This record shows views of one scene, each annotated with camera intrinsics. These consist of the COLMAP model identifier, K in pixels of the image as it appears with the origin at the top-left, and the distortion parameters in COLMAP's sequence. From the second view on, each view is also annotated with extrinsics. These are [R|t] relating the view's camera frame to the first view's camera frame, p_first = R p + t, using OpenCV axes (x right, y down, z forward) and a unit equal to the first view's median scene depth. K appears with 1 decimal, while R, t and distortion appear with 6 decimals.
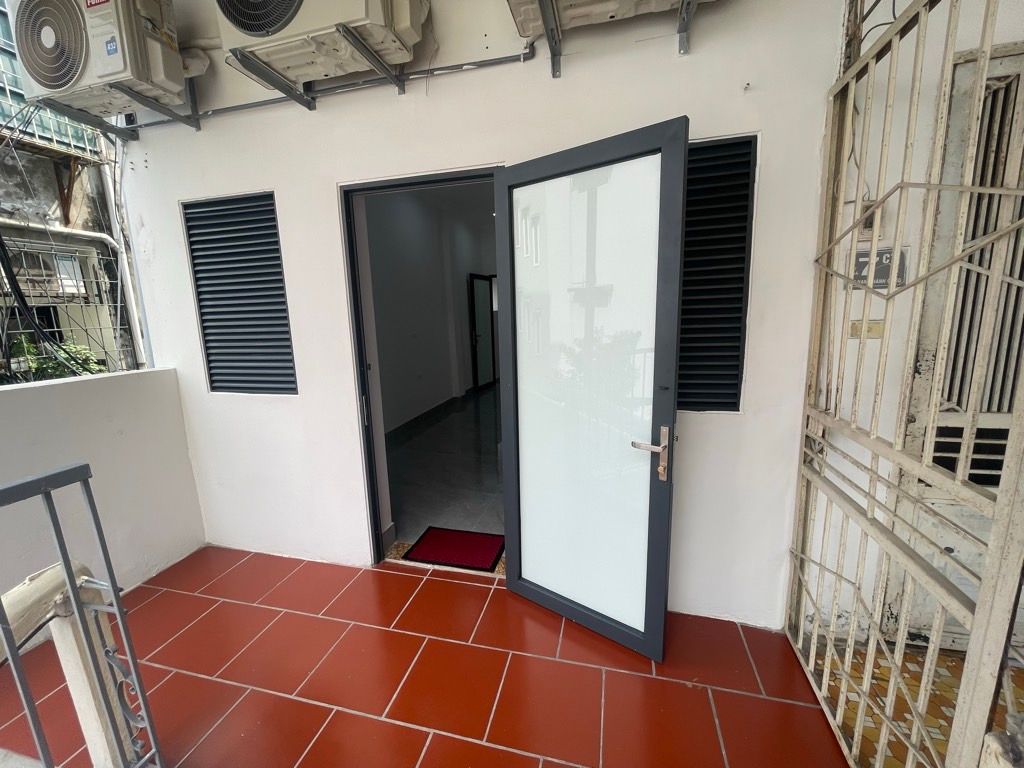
lens RADIAL K [[413.8, 0, 515.4], [0, 413.8, 381.9], [0, 0, 1]] dist [-0.002747, 0.000822]
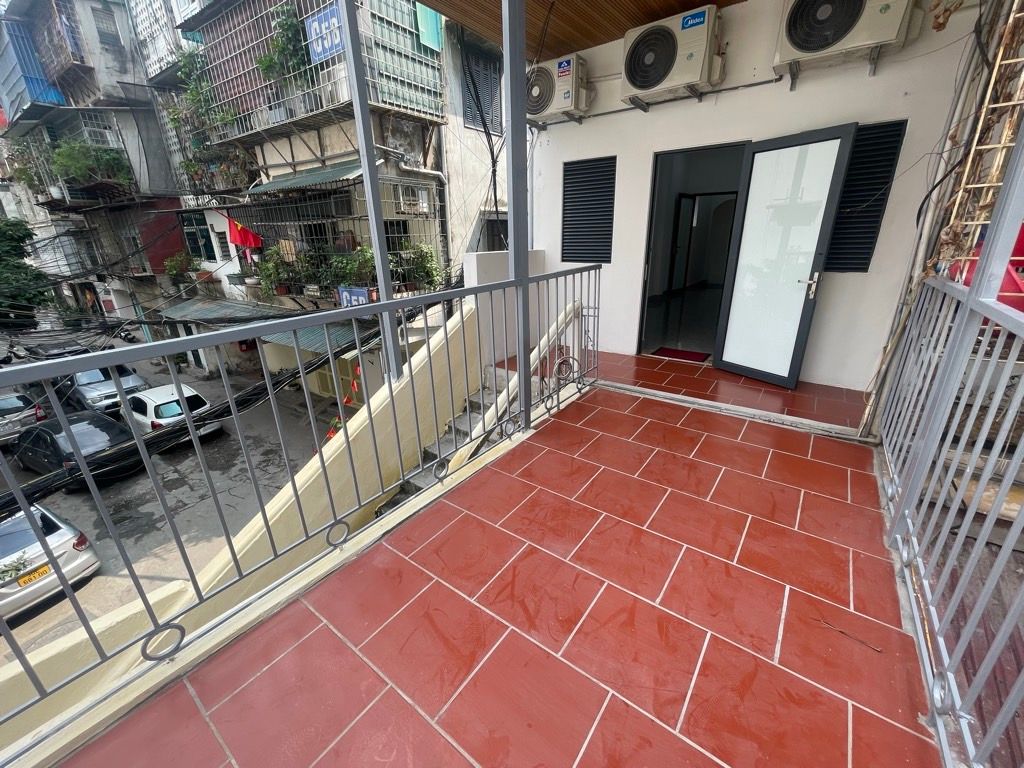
lens RADIAL K [[413.8, 0, 513.2], [0, 413.8, 382.6], [0, 0, 1]] dist [-0.002747, 0.000822]
pose [[0.928862, 0.136044, -0.344540, -0.195733], [-0.072079, 0.978719, 0.192131, 0.242953], [0.363346, -0.153629, 0.918900, -1.093299]]
